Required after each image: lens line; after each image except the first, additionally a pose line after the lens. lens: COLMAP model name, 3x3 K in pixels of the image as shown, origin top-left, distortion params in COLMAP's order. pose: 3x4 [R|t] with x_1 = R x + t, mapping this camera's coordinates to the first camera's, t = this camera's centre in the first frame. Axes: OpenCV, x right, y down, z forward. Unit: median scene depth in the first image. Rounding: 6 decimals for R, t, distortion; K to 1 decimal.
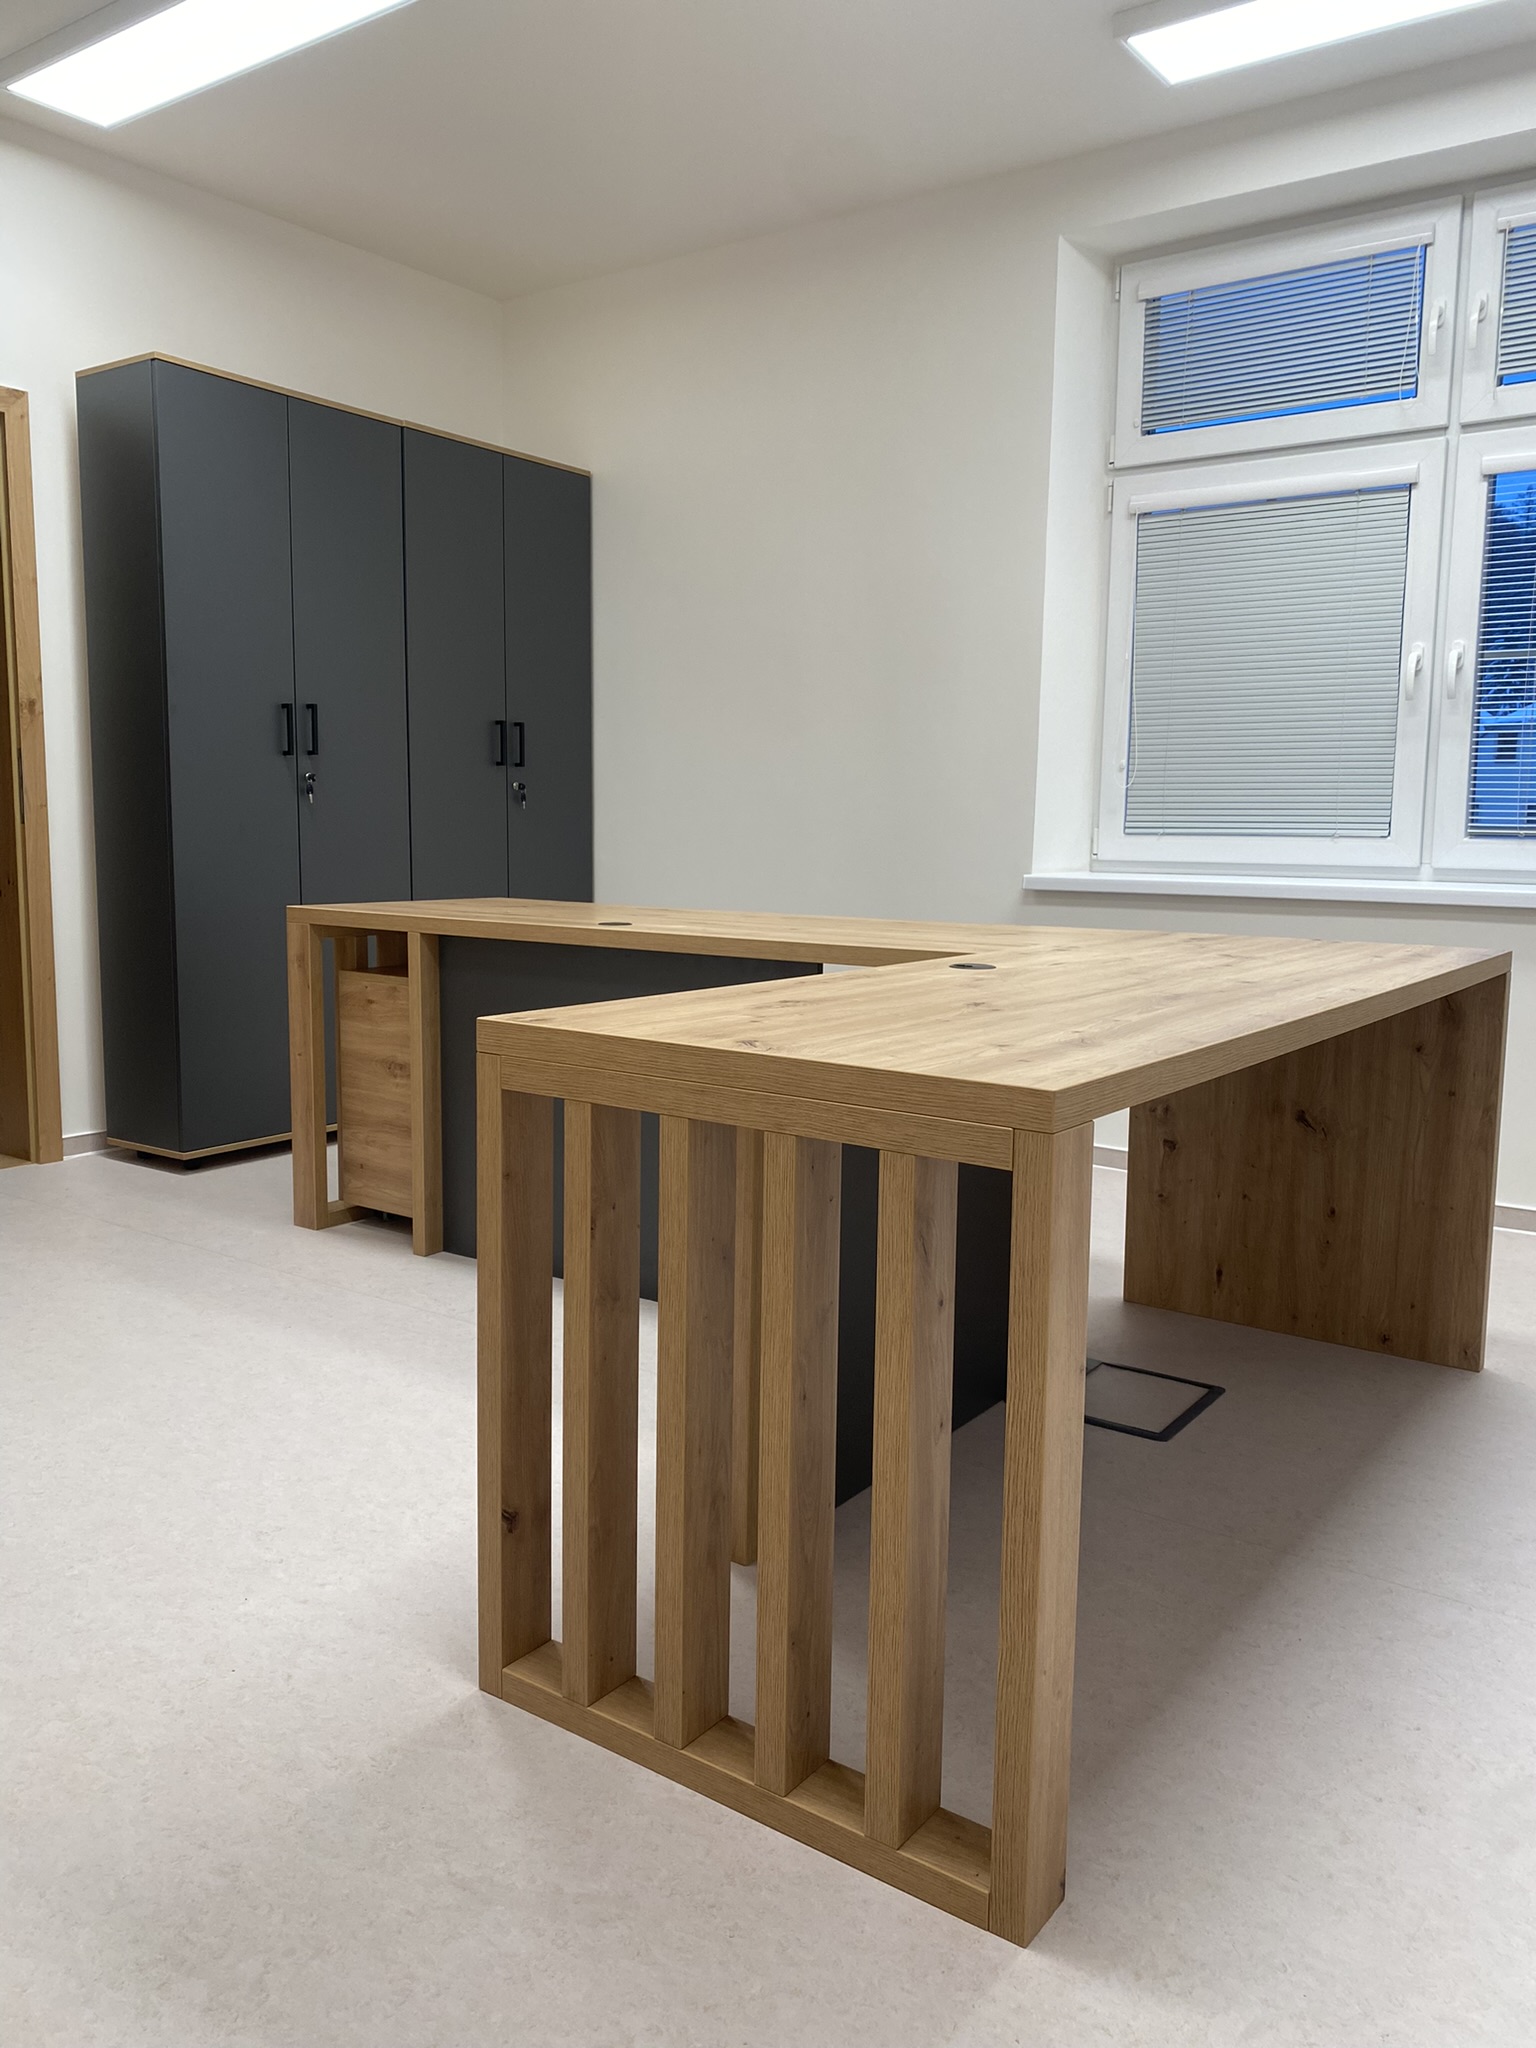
lens RADIAL K [[1577.3, 0, 768.0], [0, 1577.3, 1024.0], [0, 0, 1]] dist [0.029989, -0.007664]
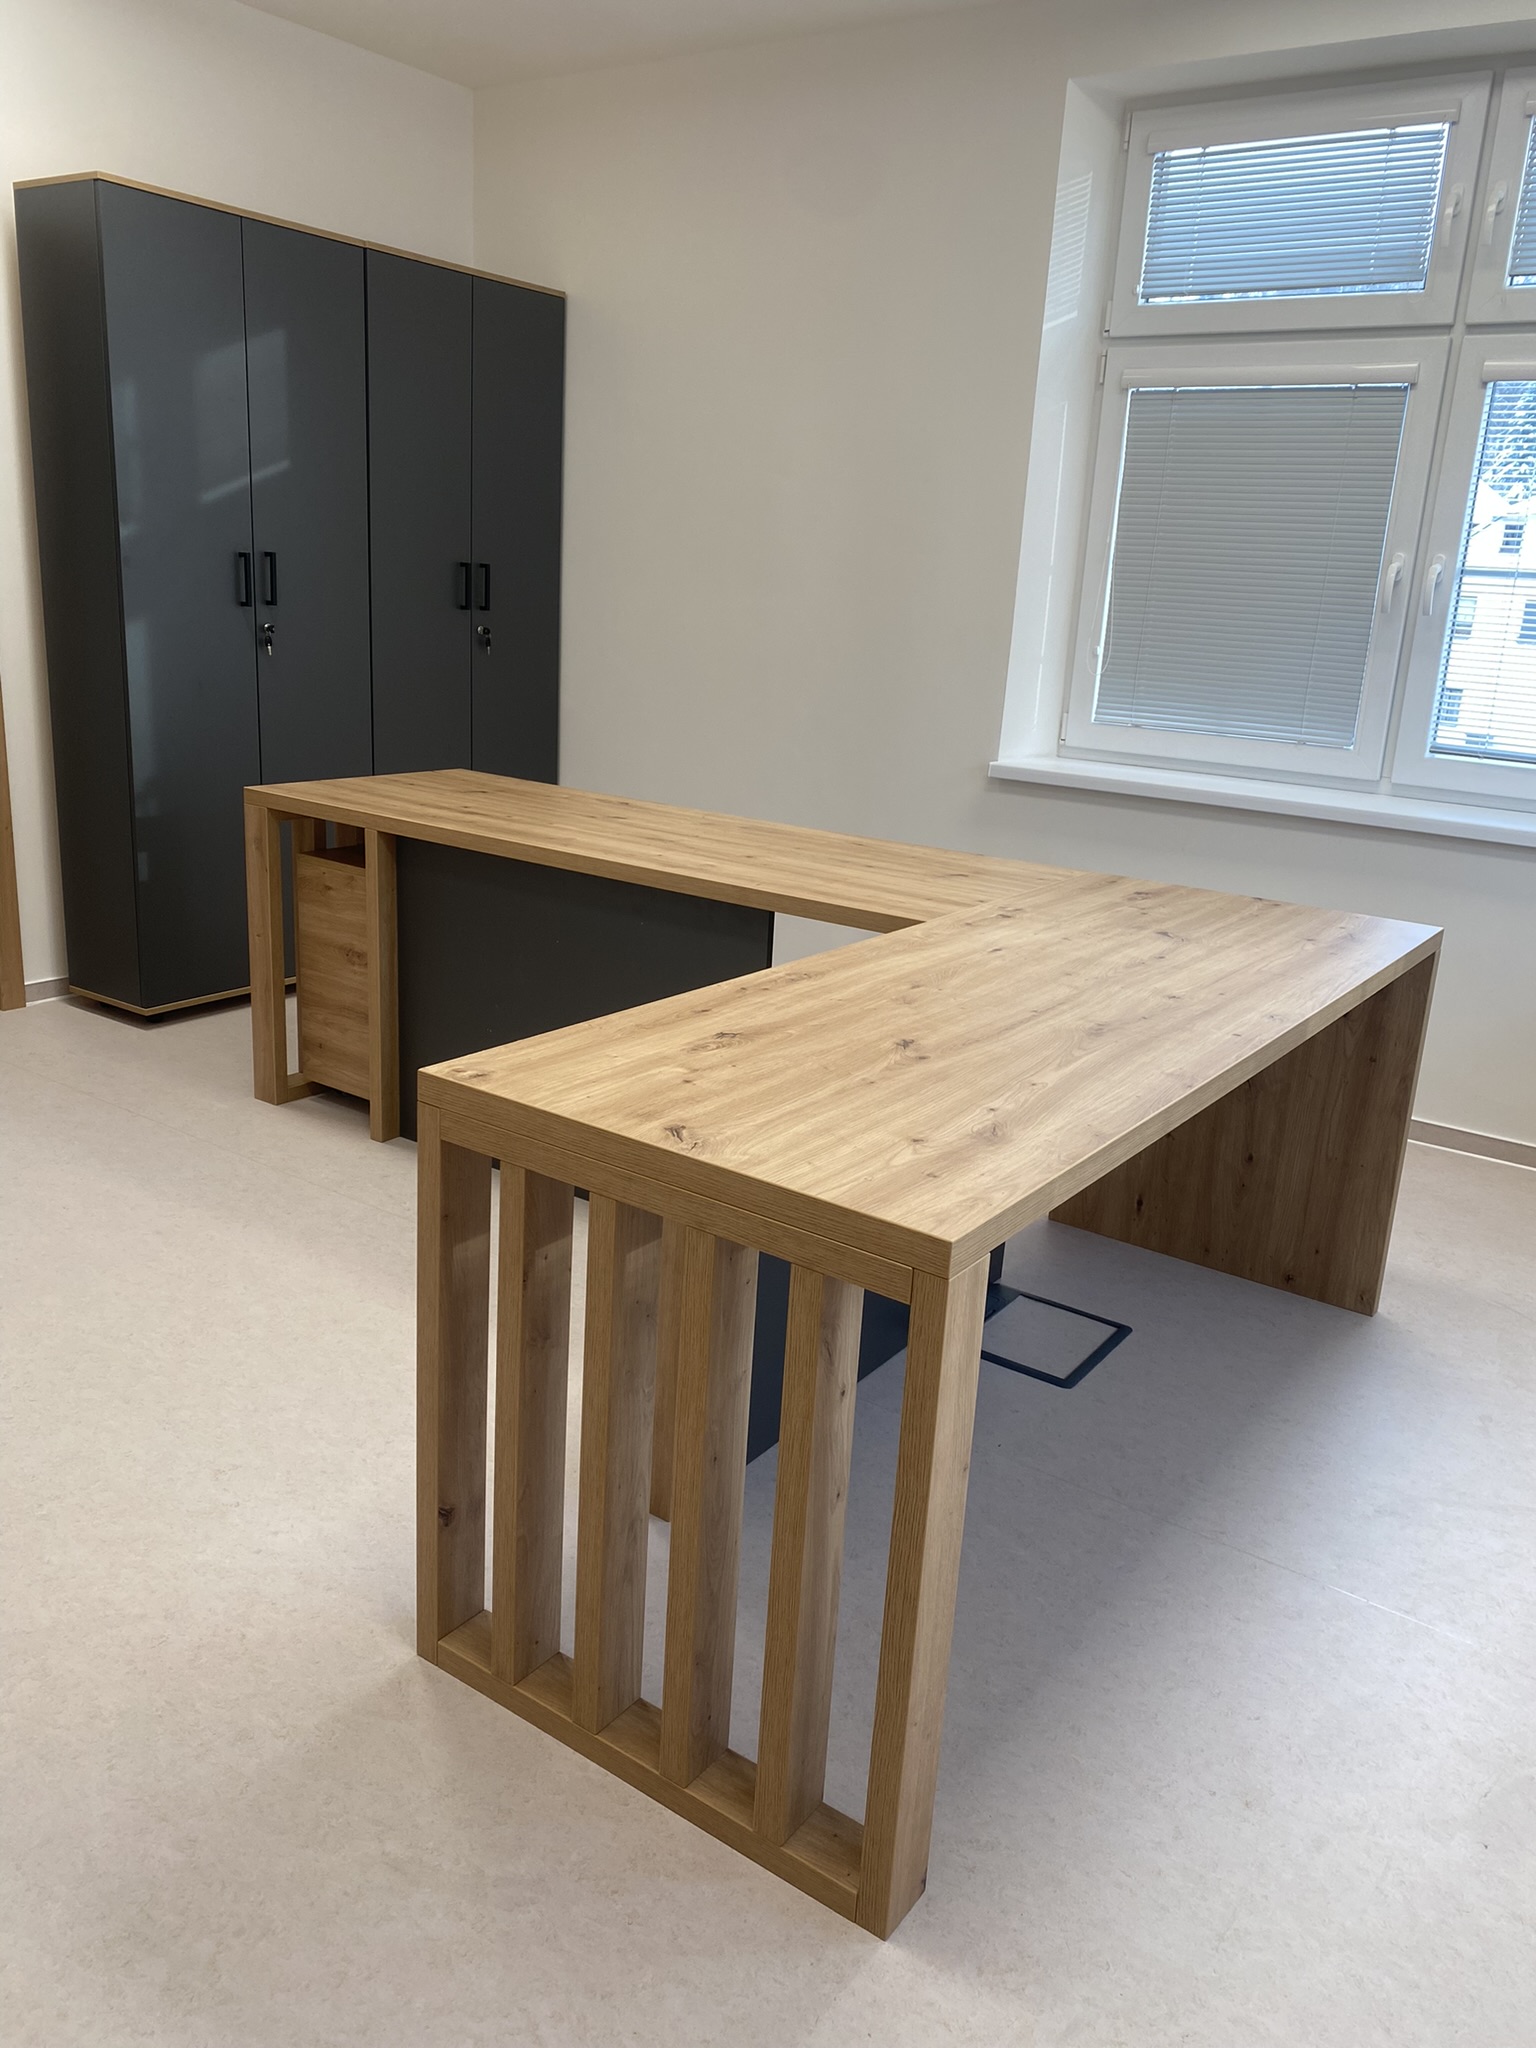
lens RADIAL K [[1577.3, 0, 768.0], [0, 1577.3, 1024.0], [0, 0, 1]] dist [0.029989, -0.007664]
pose [[0.998981, 0.039810, 0.021281, 0.019313], [-0.042558, 0.987785, 0.149901, -0.177542], [-0.015054, -0.150654, 0.988472, -0.023892]]
